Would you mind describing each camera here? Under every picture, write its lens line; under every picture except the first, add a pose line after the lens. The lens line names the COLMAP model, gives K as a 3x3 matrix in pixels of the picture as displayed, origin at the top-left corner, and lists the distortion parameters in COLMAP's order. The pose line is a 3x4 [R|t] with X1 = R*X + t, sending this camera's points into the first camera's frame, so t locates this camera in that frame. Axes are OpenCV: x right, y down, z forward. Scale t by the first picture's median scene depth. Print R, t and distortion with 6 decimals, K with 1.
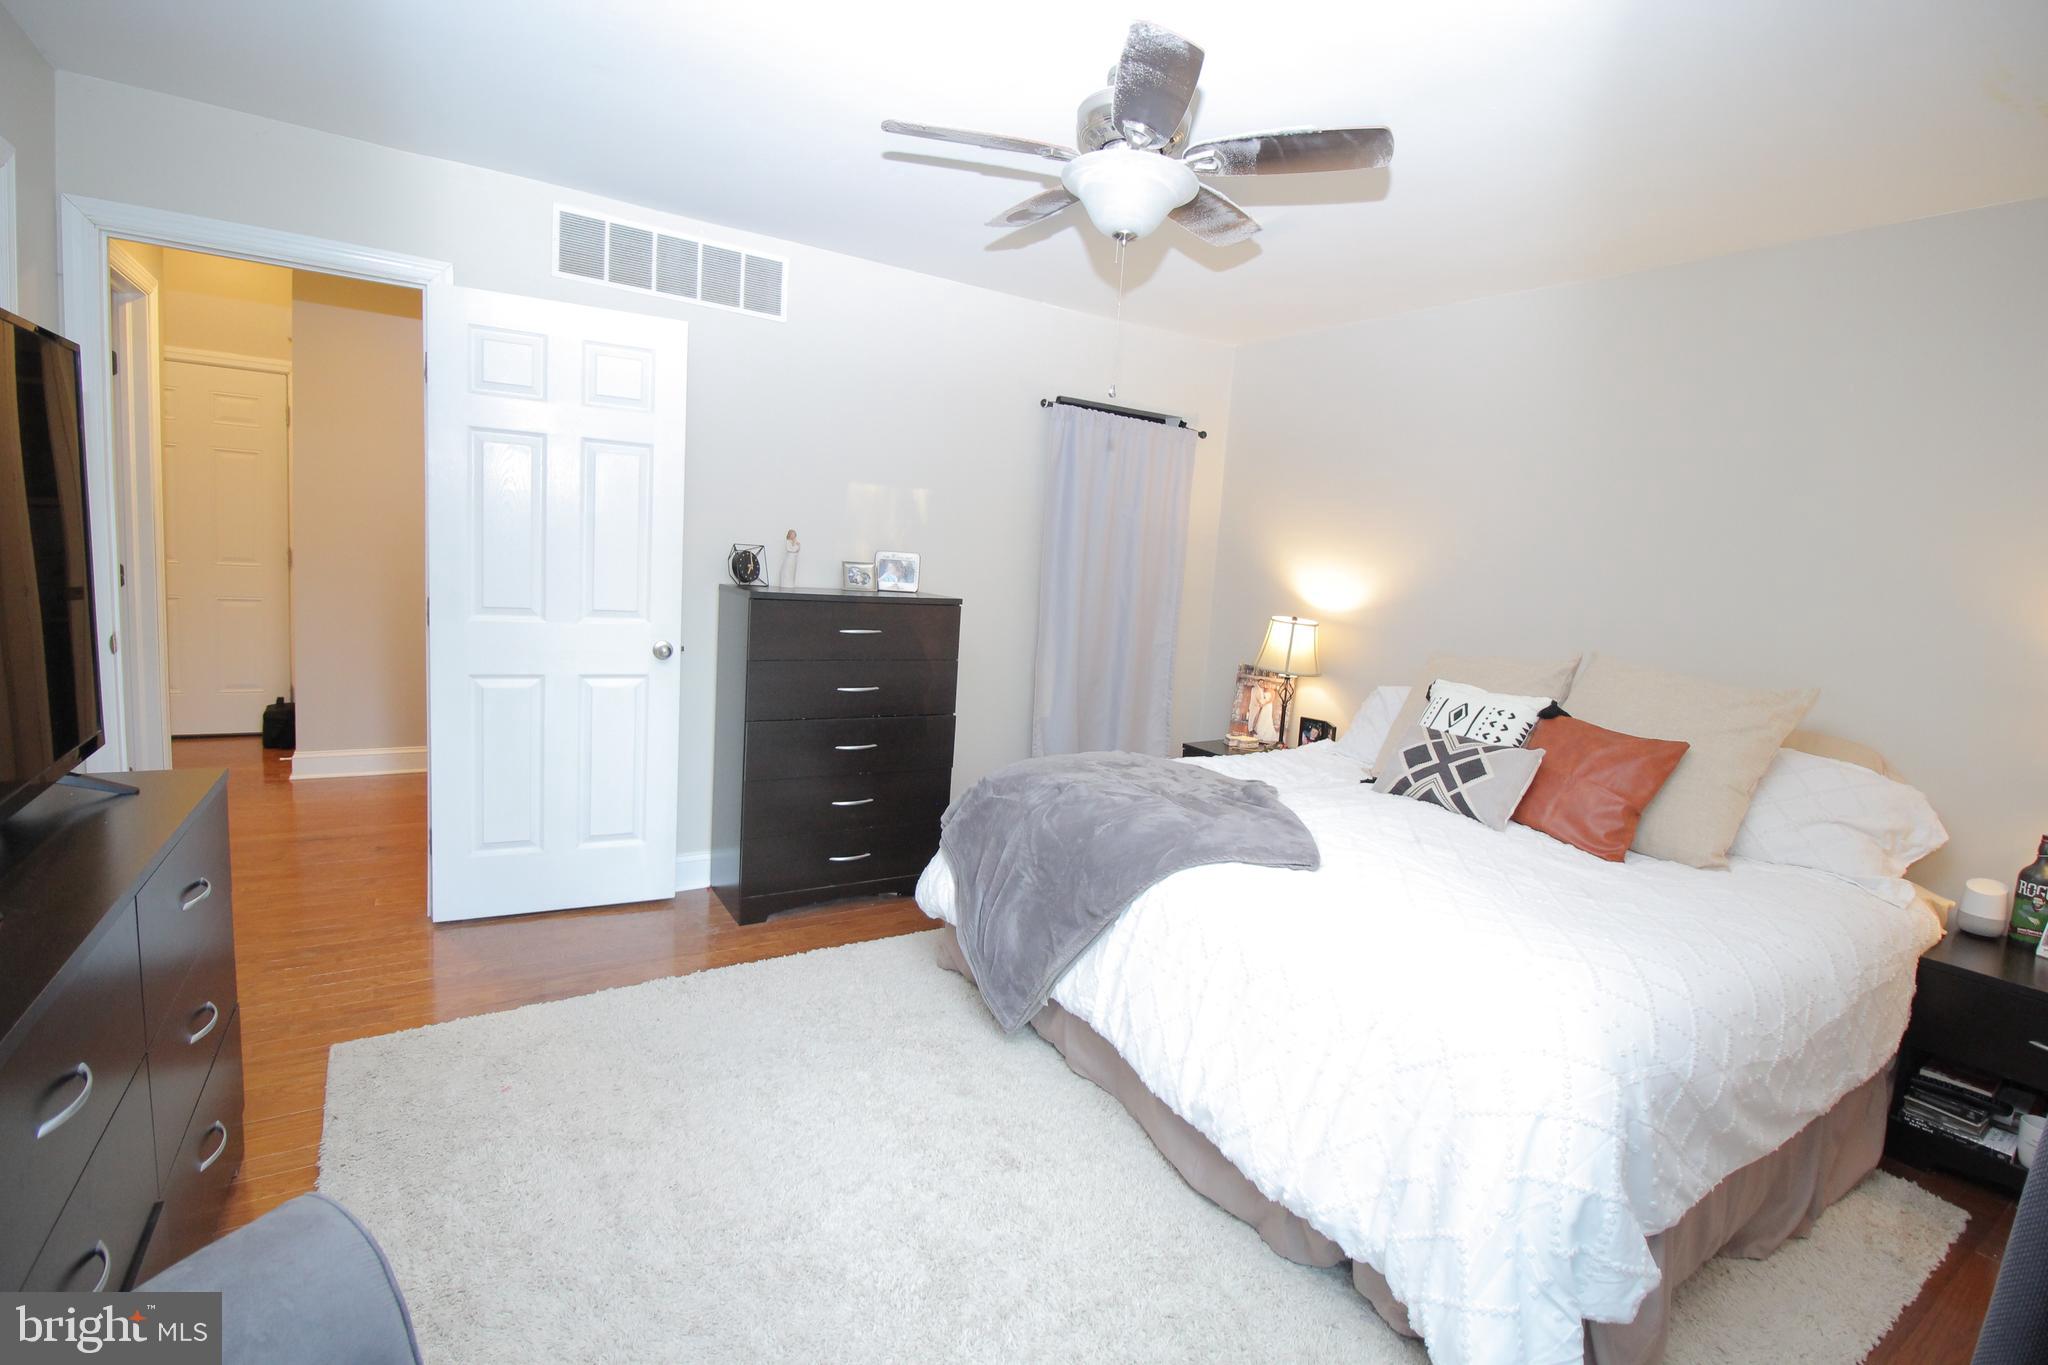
lens RADIAL K [[951.5, 0, 1024.0], [0, 951.5, 682.5], [0, 0, 1]] dist [0.000188, 0.000010]
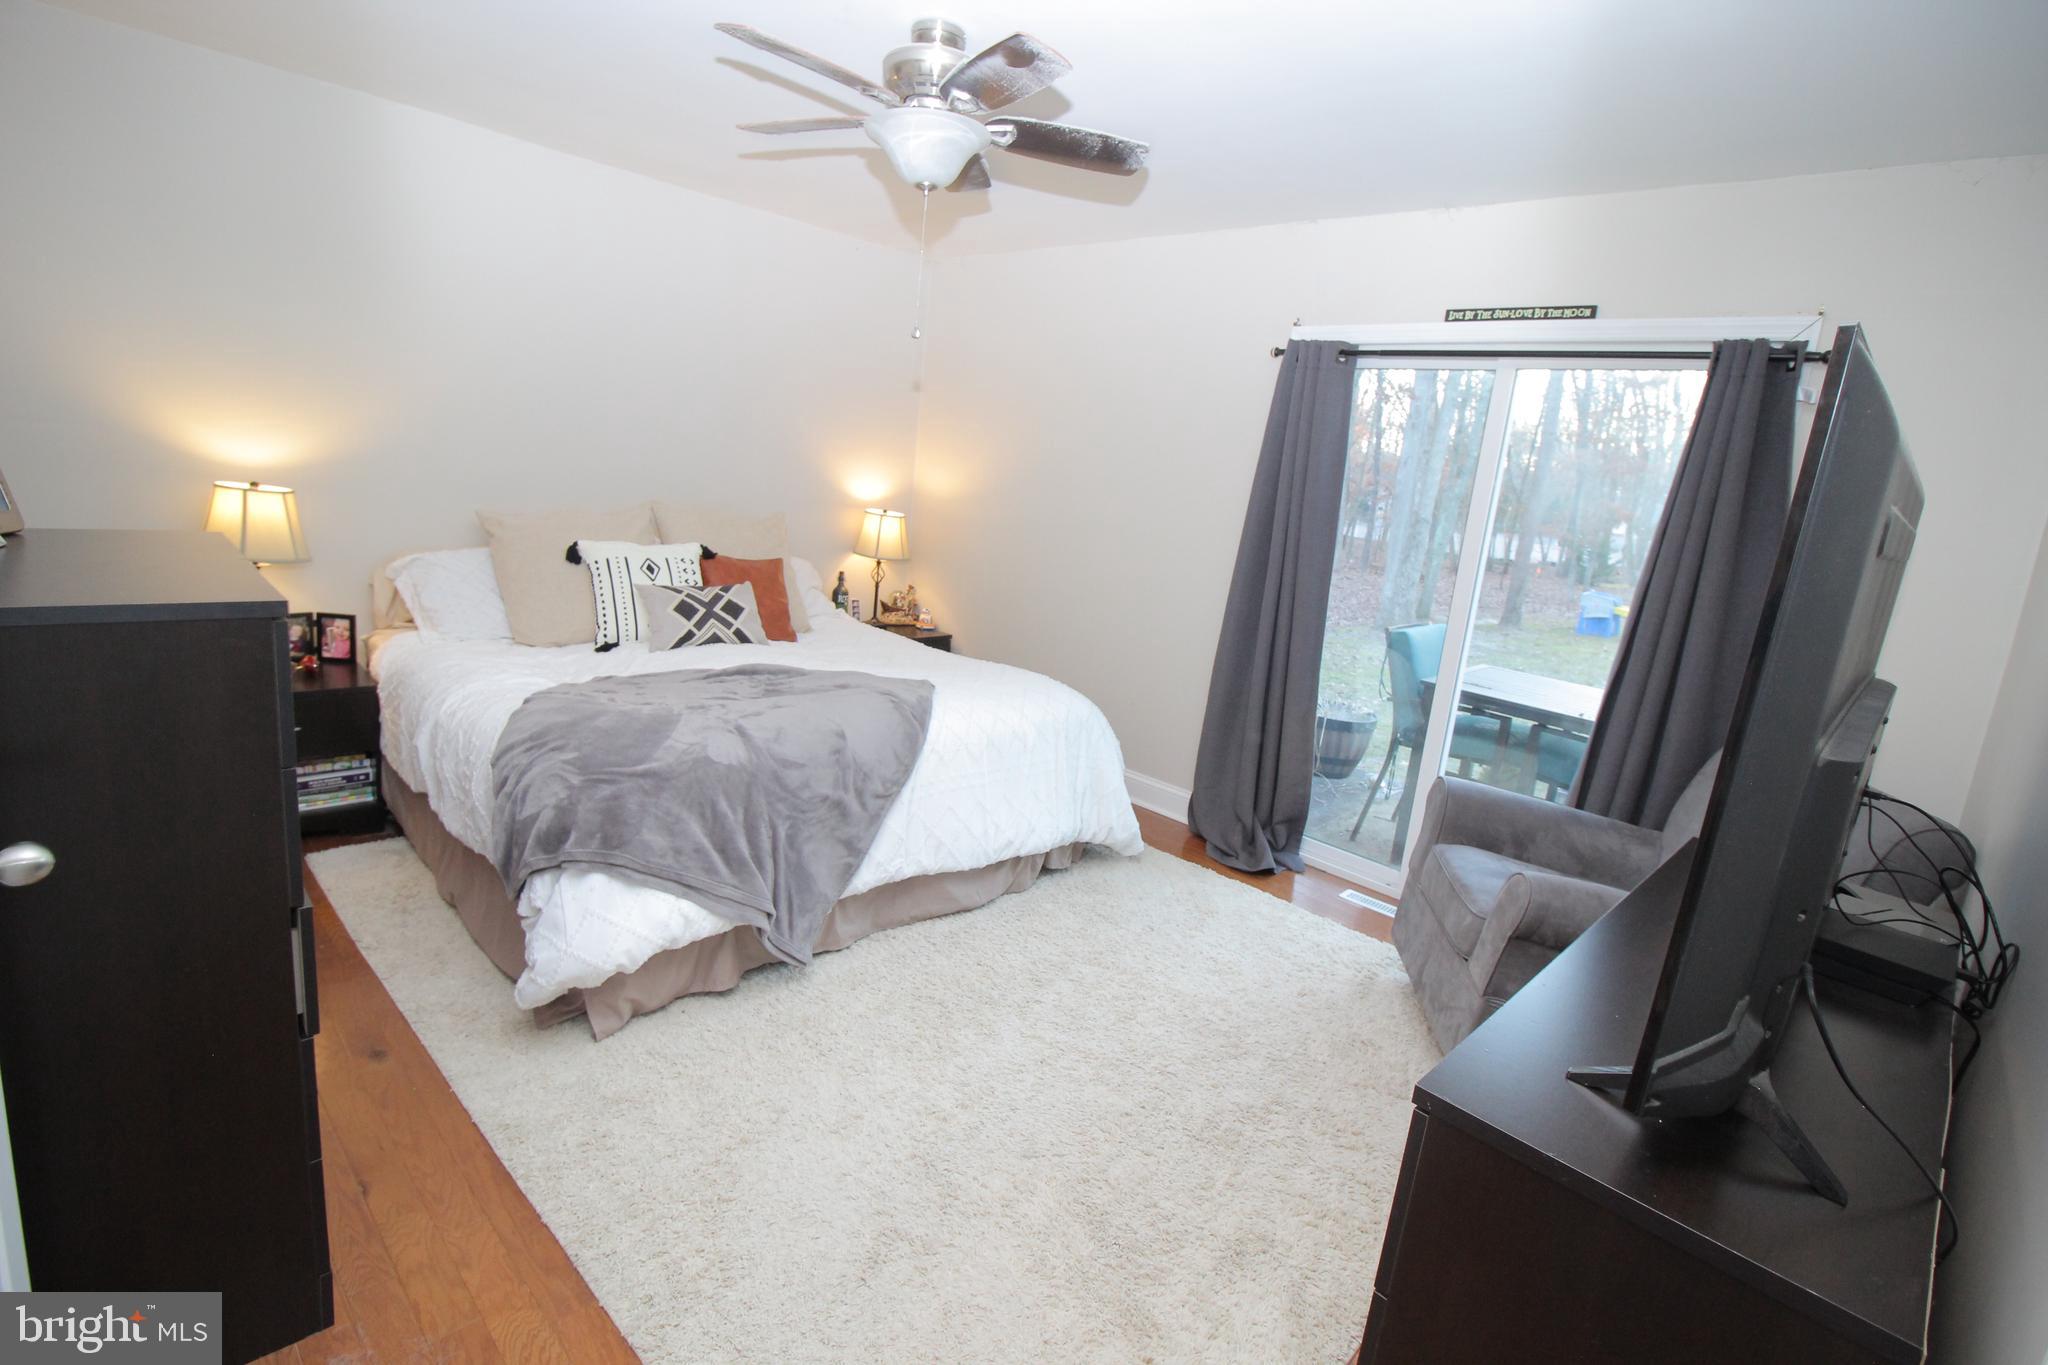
lens RADIAL K [[951.5, 0, 1024.0], [0, 951.5, 682.5], [0, 0, 1]] dist [0.000188, 0.000010]
pose [[-0.225639, -0.303219, 0.925822, -0.907372], [0.024916, 0.948223, 0.316628, -0.227691], [-0.973892, 0.094511, -0.206401, 0.968092]]
